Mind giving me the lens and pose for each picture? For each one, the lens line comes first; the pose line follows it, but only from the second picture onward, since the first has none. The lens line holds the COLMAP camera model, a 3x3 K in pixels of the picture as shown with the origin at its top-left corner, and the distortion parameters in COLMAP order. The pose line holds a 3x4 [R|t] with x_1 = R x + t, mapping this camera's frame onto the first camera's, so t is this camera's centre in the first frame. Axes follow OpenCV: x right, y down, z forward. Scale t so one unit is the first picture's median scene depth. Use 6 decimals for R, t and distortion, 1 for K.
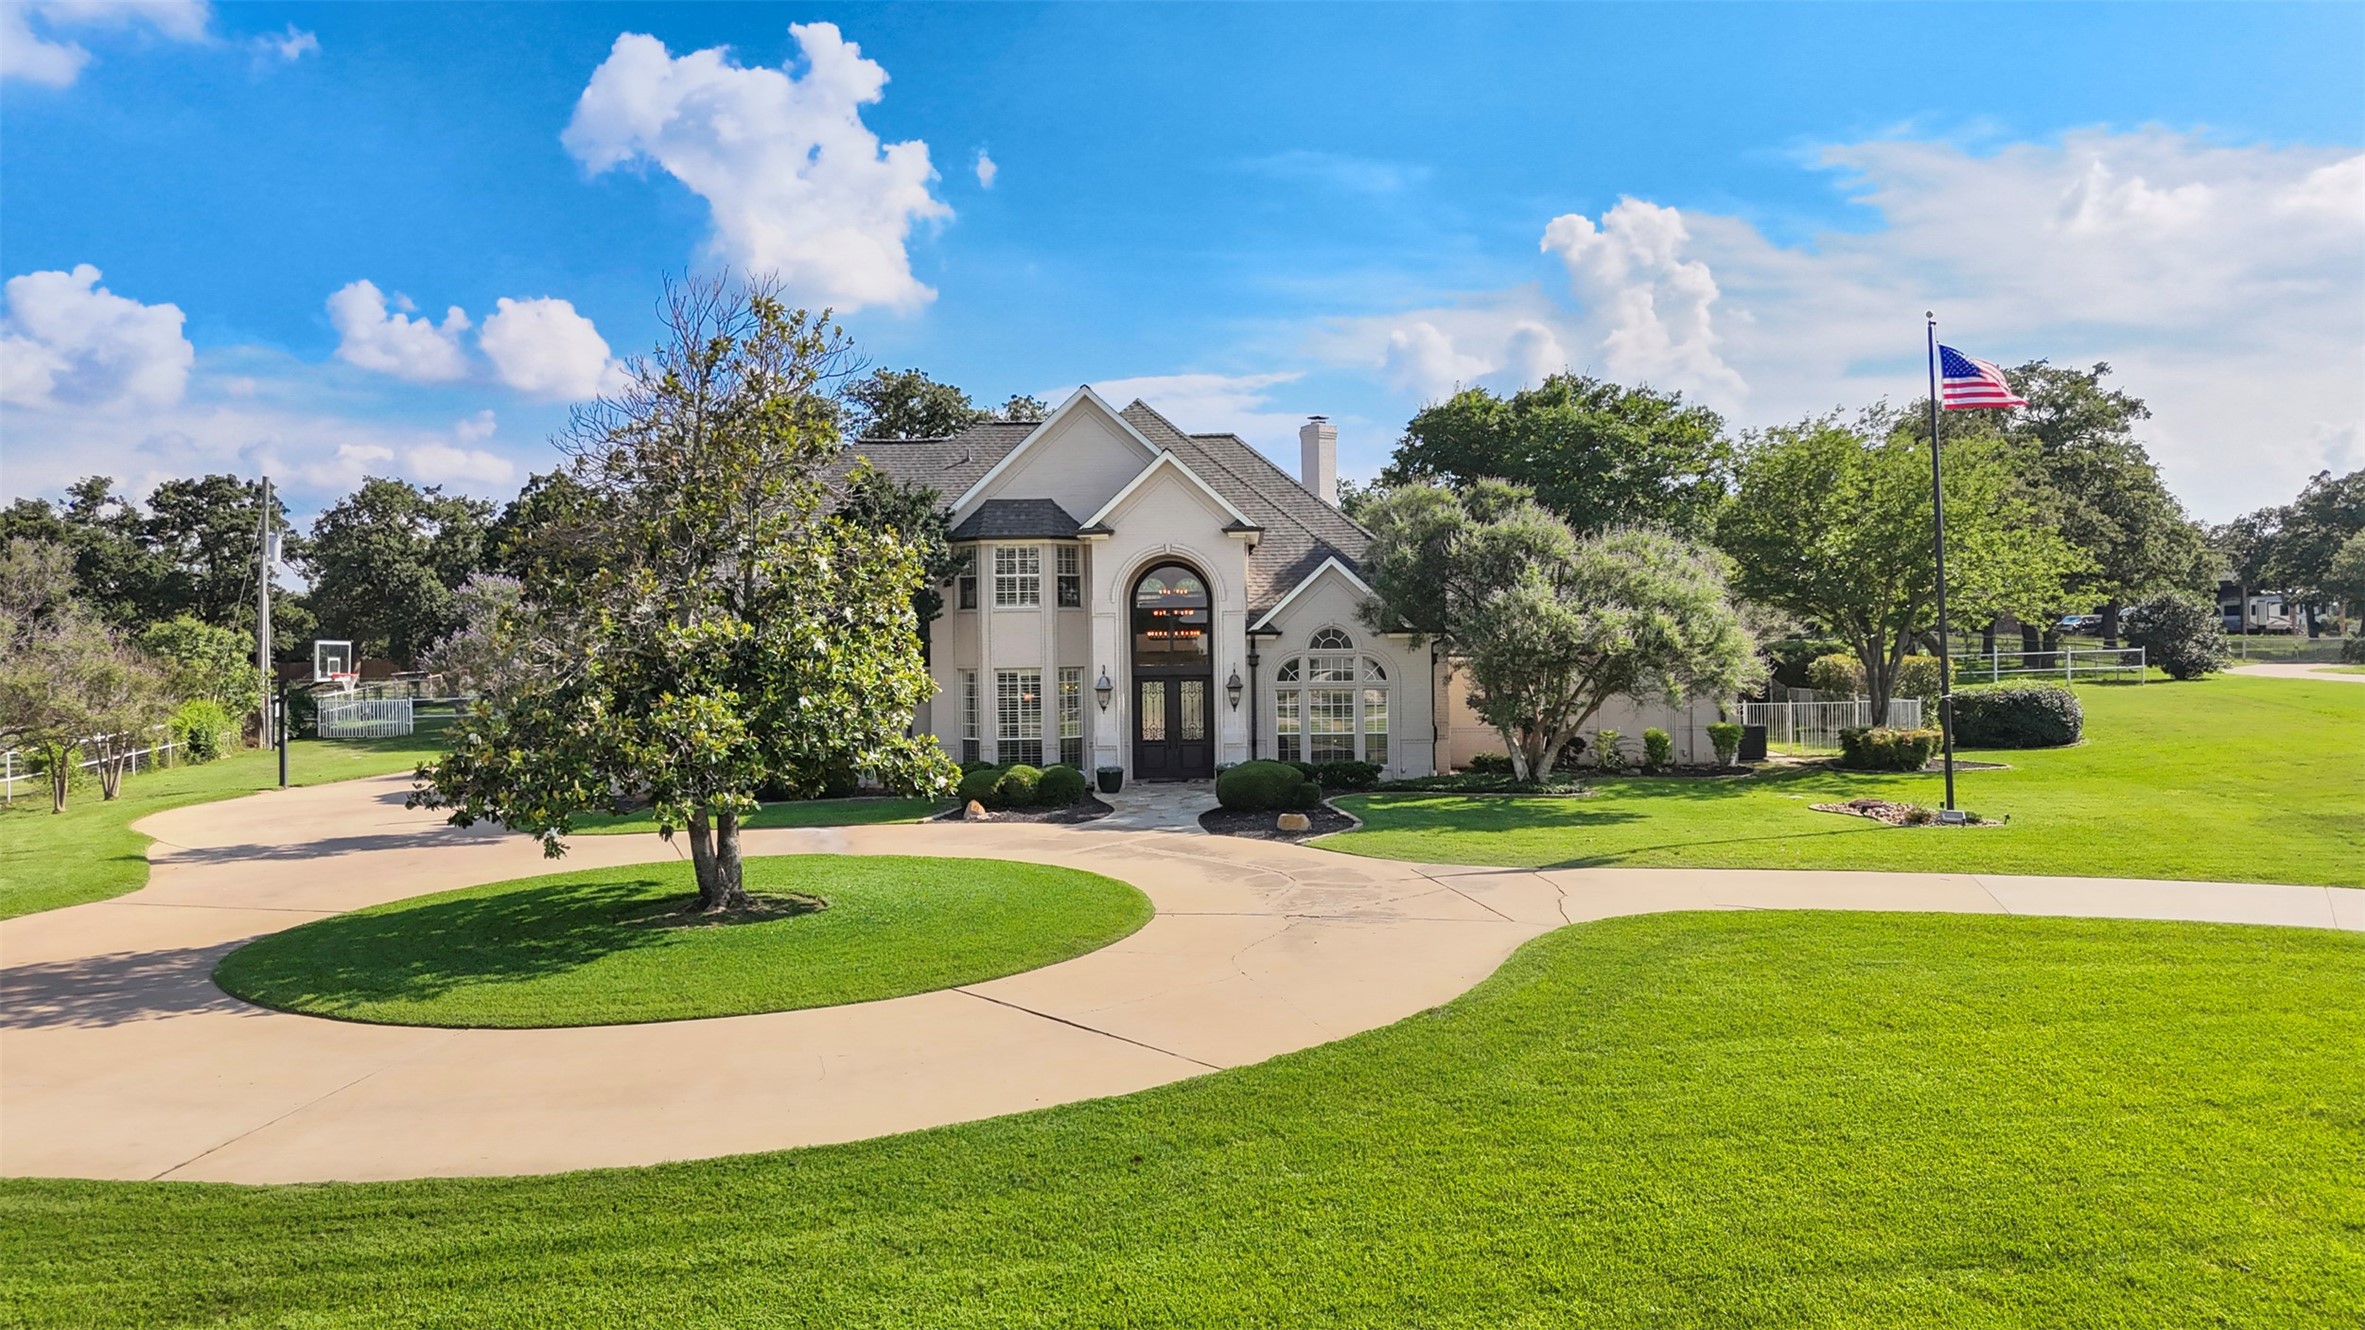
lens RADIAL K [[1738.4, 0, 1173.4], [0, 1738.4, 672.5], [0, 0, 1]] dist [0.040903, -0.026705]
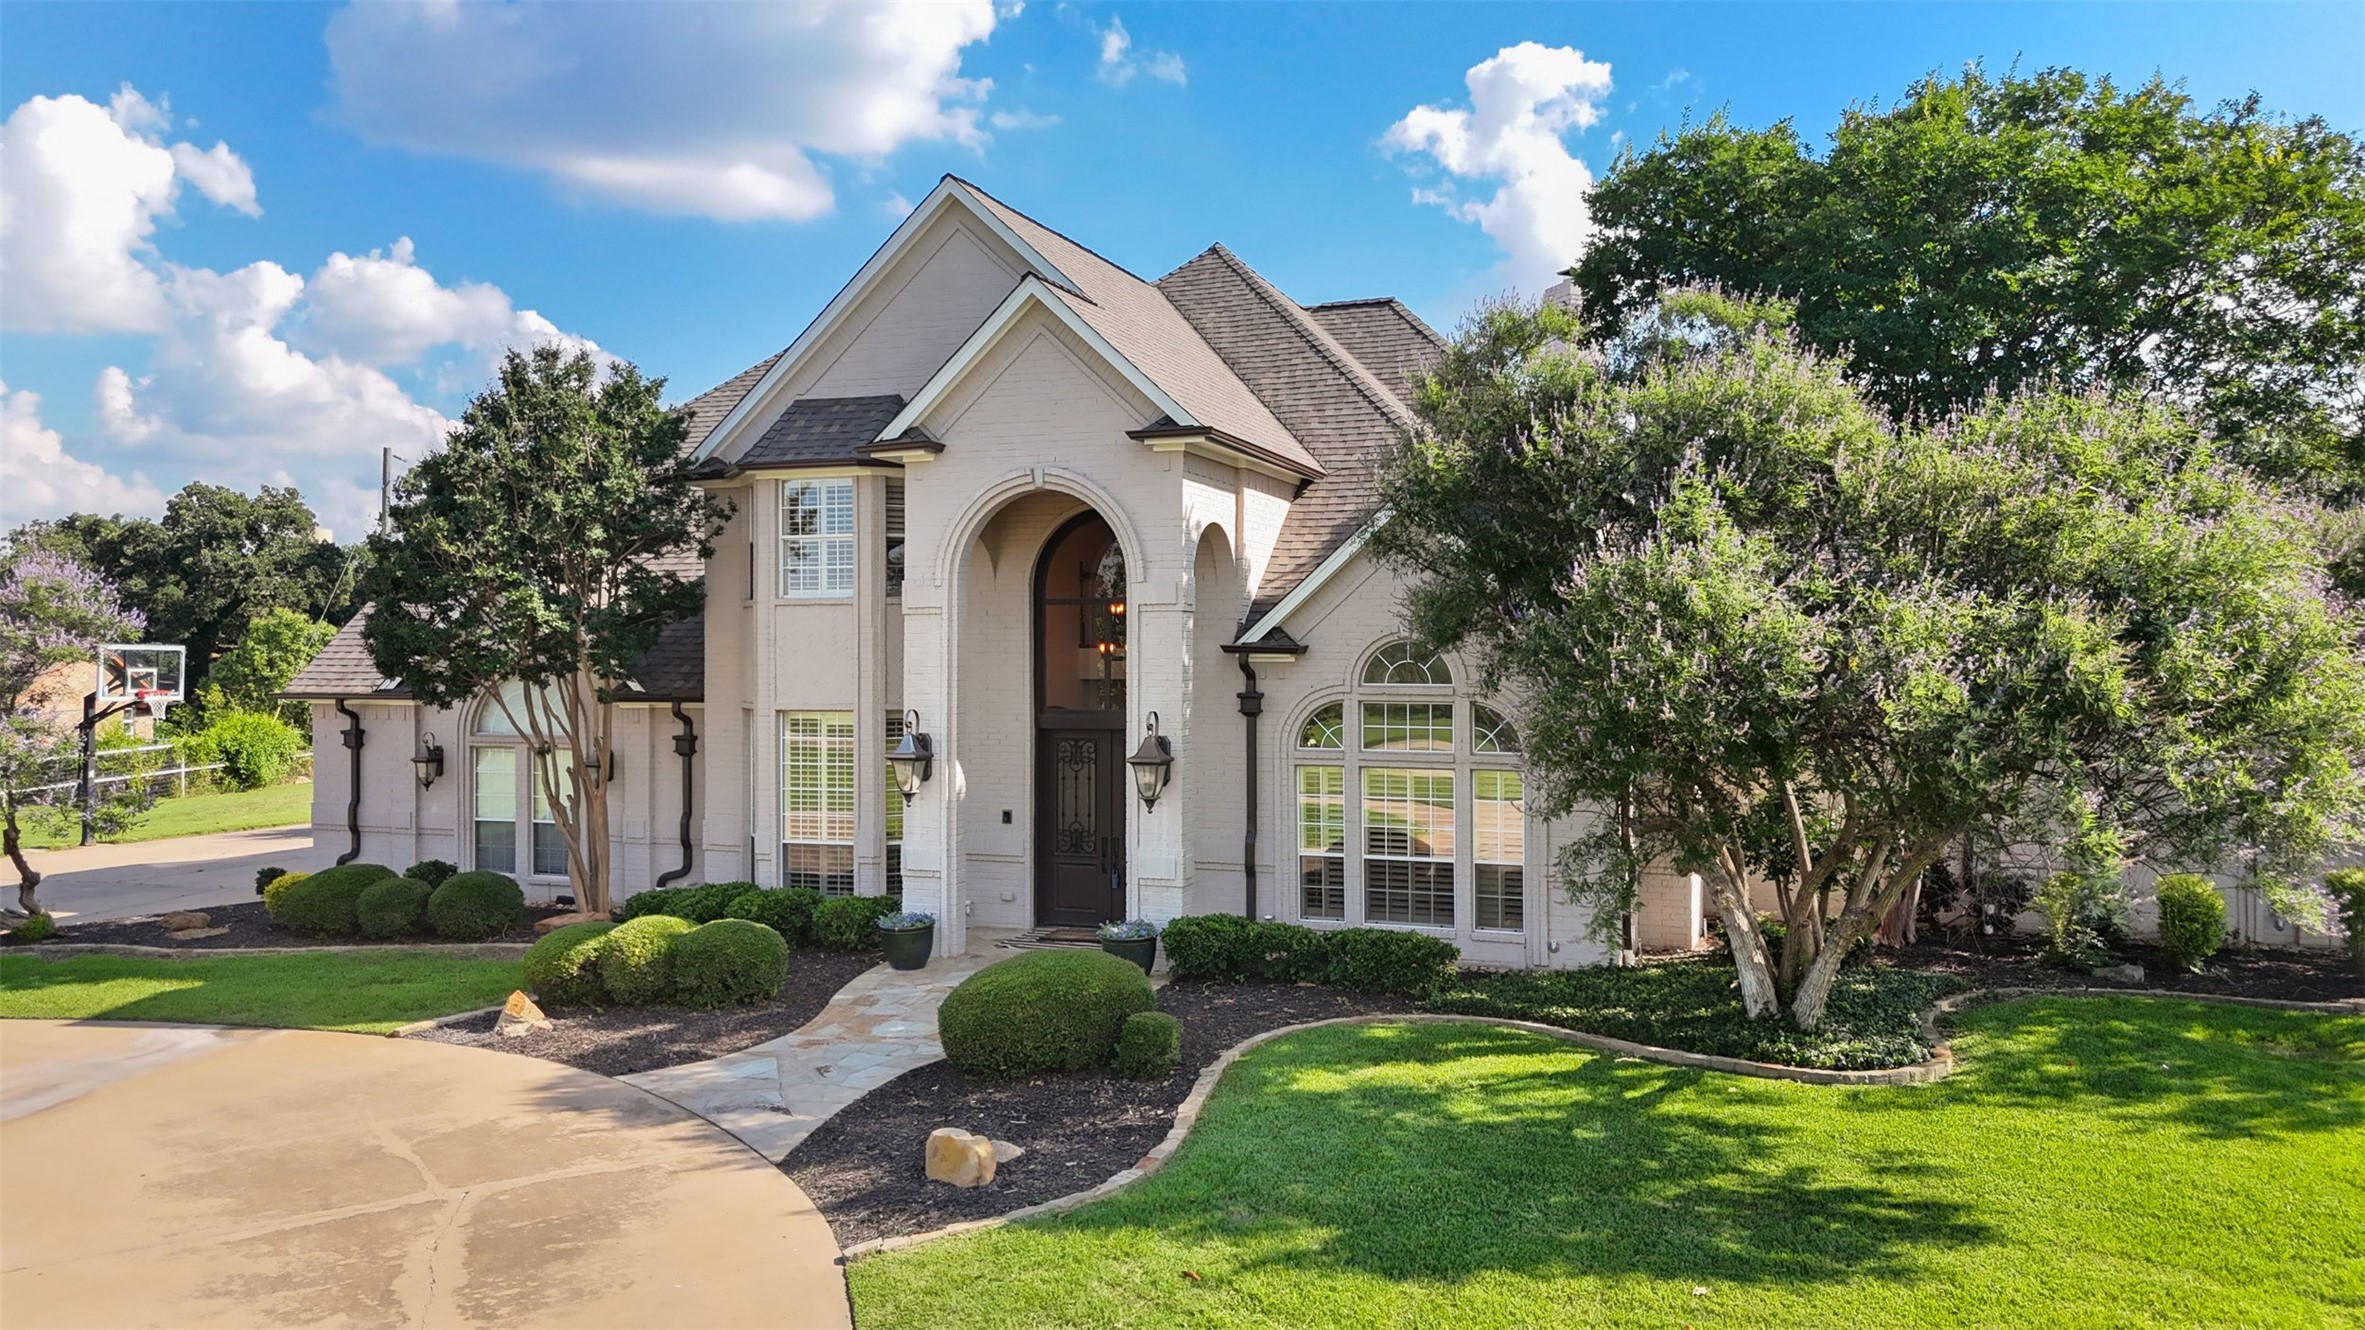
lens RADIAL K [[1738.4, 0, 1199.2], [0, 1738.4, 641.1], [0, 0, 1]] dist [0.040903, -0.026705]
pose [[0.945044, 0.009389, -0.326809, 0.219263], [-0.015709, 0.999737, -0.016705, -0.018411], [0.326566, 0.020921, 0.944943, 0.592141]]
